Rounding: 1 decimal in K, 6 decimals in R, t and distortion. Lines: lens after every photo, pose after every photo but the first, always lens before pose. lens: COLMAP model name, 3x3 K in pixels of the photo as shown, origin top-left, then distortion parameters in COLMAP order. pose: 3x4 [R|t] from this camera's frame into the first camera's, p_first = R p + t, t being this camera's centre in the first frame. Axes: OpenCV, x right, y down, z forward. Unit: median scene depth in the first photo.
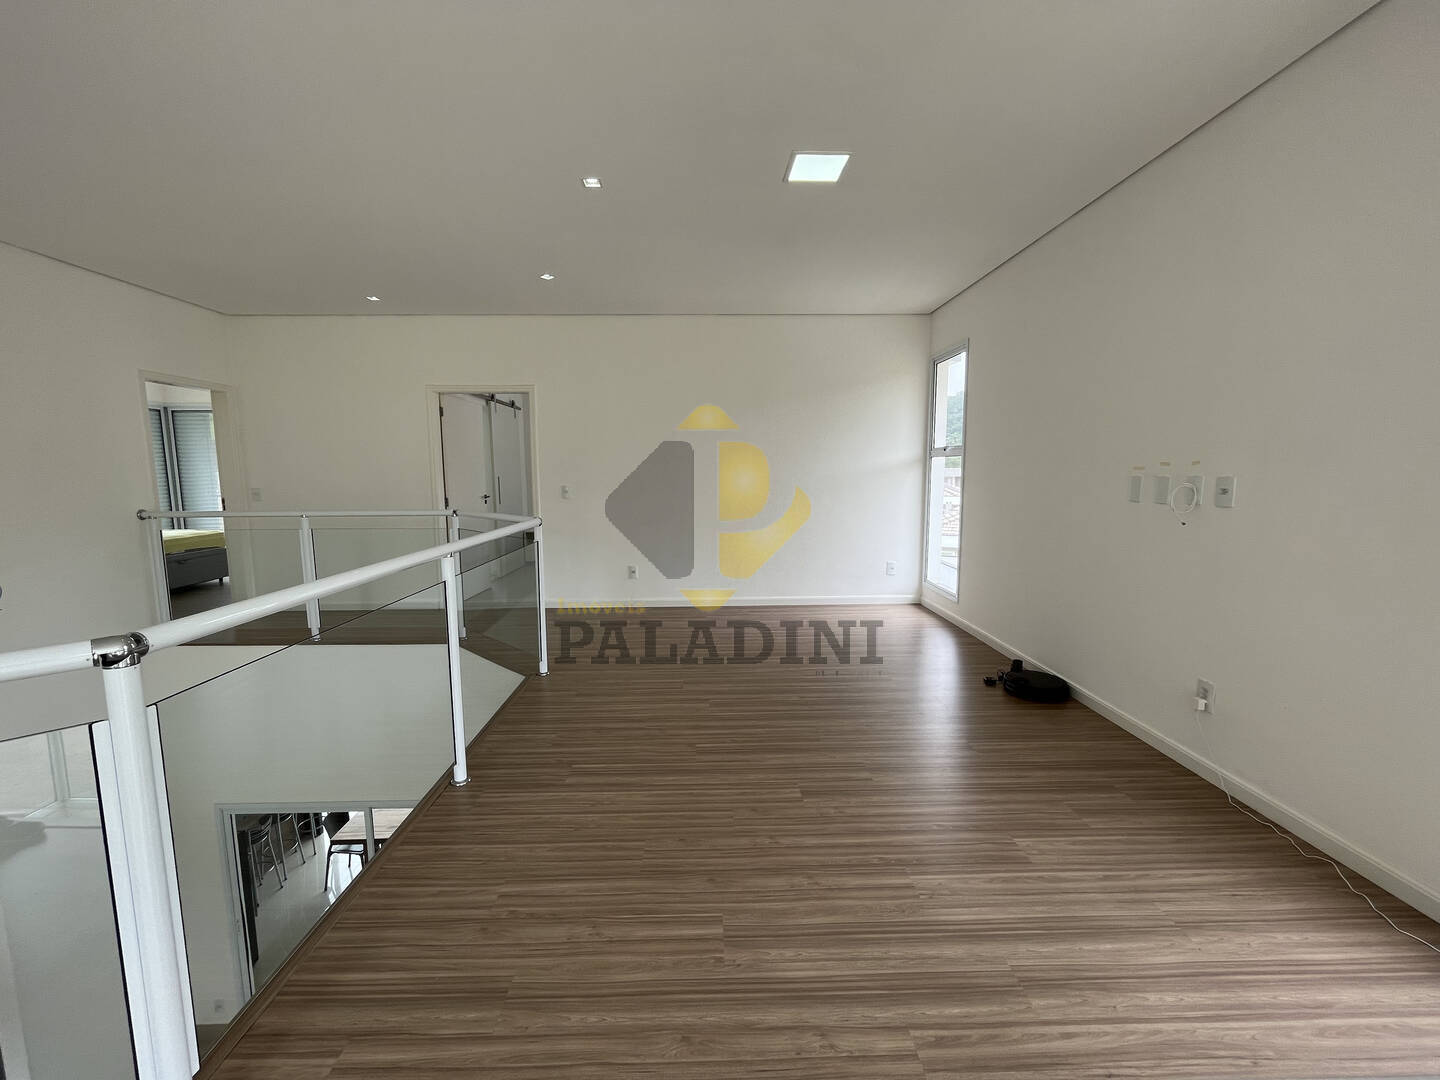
lens RADIAL K [[589.4, 0, 717.3], [0, 589.4, 538.5], [0, 0, 1]] dist [-0.001778, -0.000122]
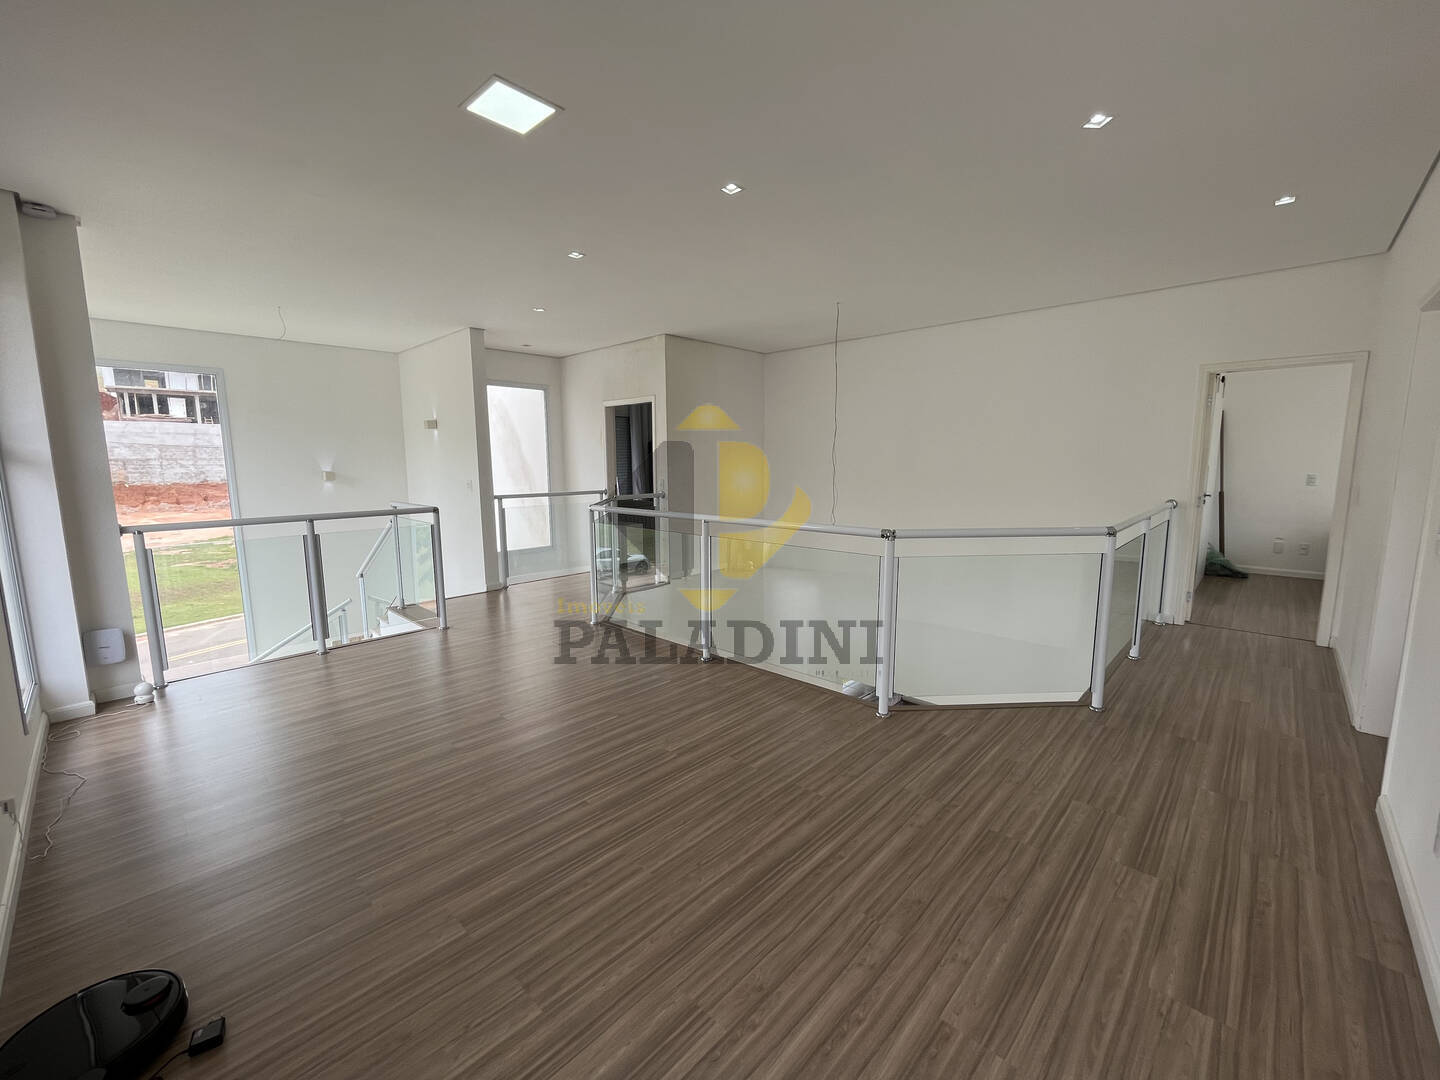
lens RADIAL K [[589.4, 0, 717.3], [0, 589.4, 538.5], [0, 0, 1]] dist [-0.001778, -0.000122]
pose [[-0.705781, 0.100567, -0.701255, 0.549488], [-0.073340, 0.974182, 0.213520, -0.222454], [0.704623, 0.202129, -0.680184, 1.715914]]
